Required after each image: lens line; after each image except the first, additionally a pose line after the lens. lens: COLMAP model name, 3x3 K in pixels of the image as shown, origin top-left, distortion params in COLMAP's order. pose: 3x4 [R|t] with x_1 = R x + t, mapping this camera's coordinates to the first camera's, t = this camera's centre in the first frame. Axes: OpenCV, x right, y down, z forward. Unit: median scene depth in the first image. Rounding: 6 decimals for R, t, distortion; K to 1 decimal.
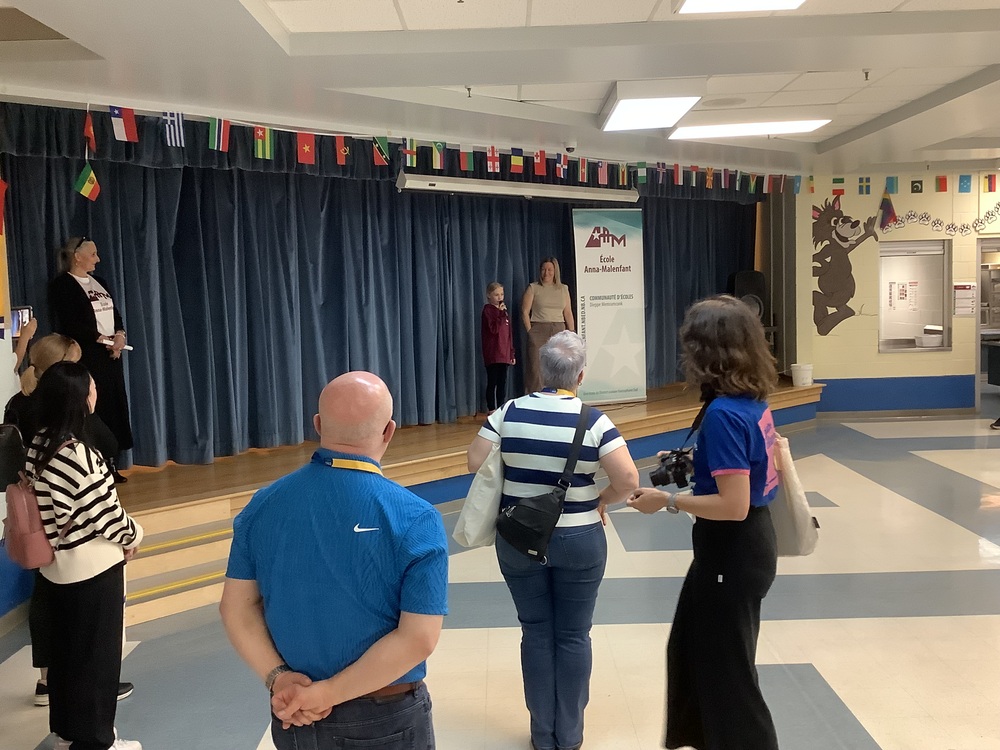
lens RADIAL K [[1016.5, 0, 494.1], [0, 1016.5, 380.4], [0, 0, 1]] dist [0.095205, 0.000000]
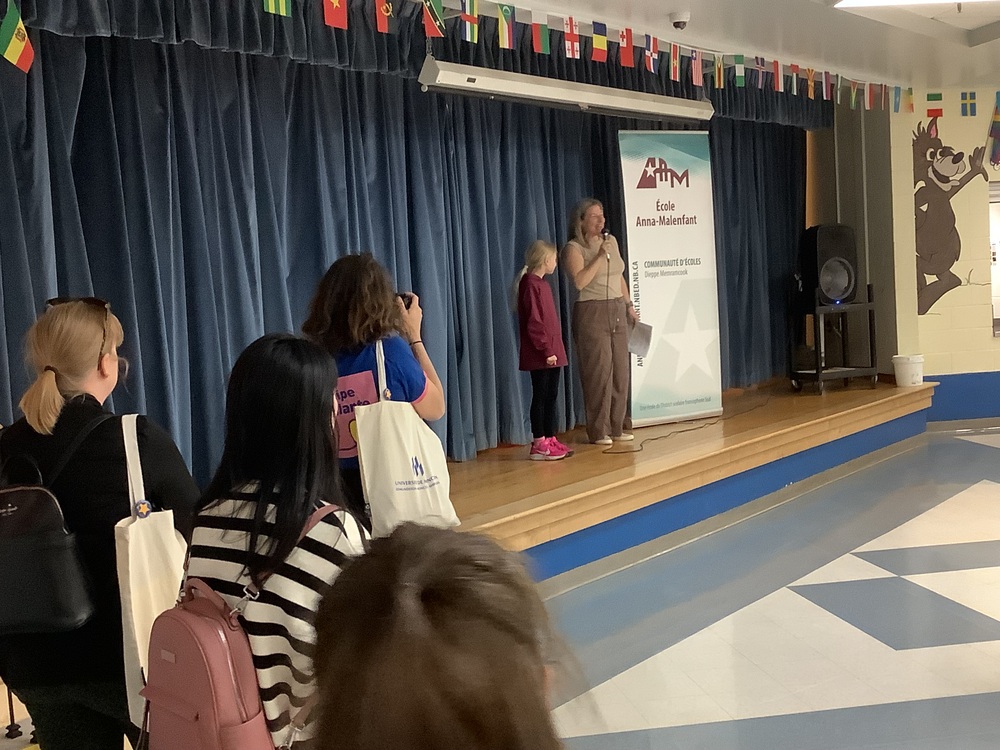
lens RADIAL K [[1350.9, 0, 495.6], [0, 1350.9, 370.7], [0, 0, 1]] dist [0.096886, 0.000000]
pose [[0.985168, -0.038026, 0.167326, -0.152584], [0.042629, 0.998803, -0.024002, 0.005892], [-0.166213, 0.030779, 0.985609, 0.143251]]
